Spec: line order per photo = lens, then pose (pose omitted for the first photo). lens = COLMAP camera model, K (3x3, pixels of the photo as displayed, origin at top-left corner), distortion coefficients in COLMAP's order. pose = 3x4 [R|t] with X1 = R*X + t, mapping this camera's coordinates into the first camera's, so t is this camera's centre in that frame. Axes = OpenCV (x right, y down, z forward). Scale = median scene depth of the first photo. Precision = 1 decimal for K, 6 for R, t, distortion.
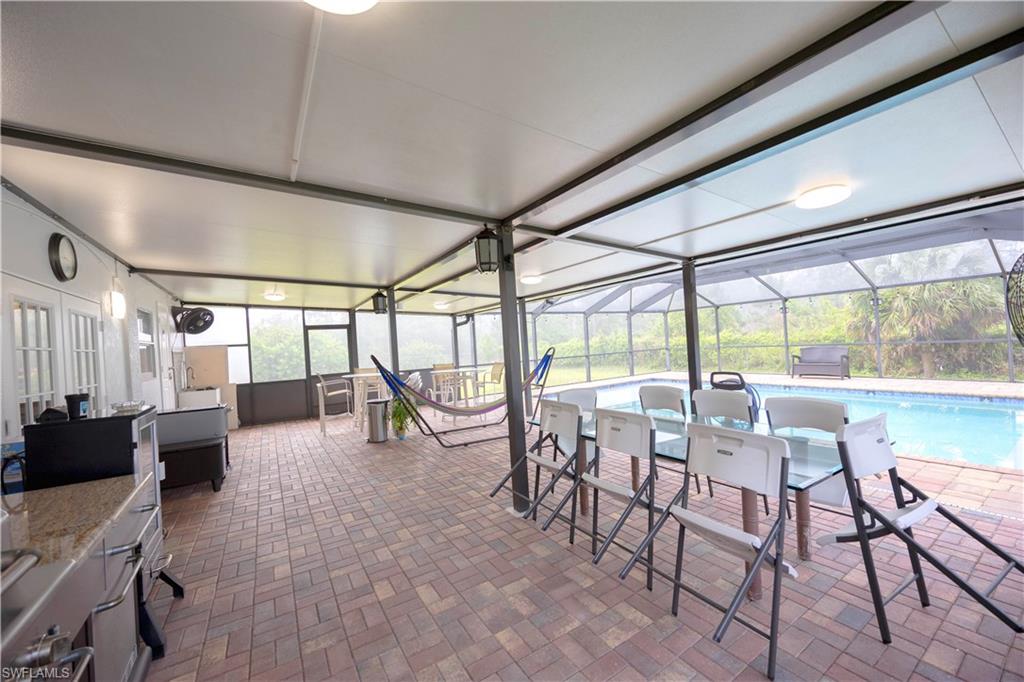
lens RADIAL K [[389.2, 0, 502.9], [0, 389.2, 344.6], [0, 0, 1]] dist [-0.004773, 0.000304]
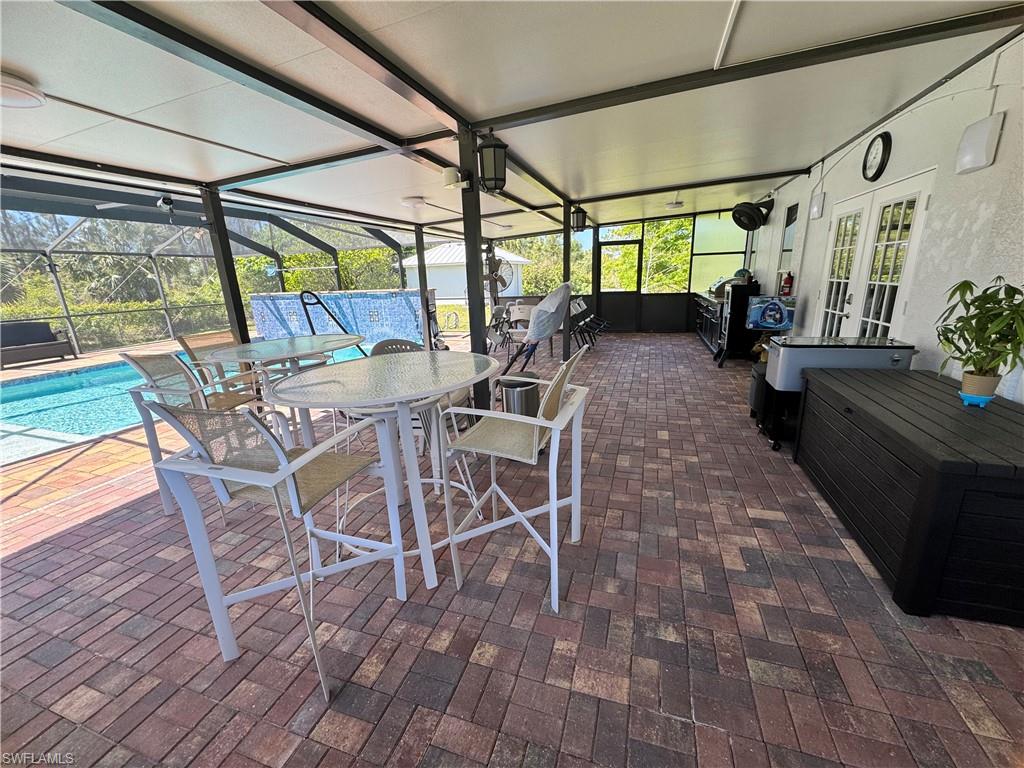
lens RADIAL K [[407.9, 0, 509.4], [0, 407.9, 385.7], [0, 0, 1]] dist [-0.000147, 0.000546]
pose [[-0.632604, -0.125479, 0.764243, -1.082058], [0.074583, 0.972331, 0.221381, 0.049629], [-0.770876, 0.197047, -0.605742, 1.980458]]
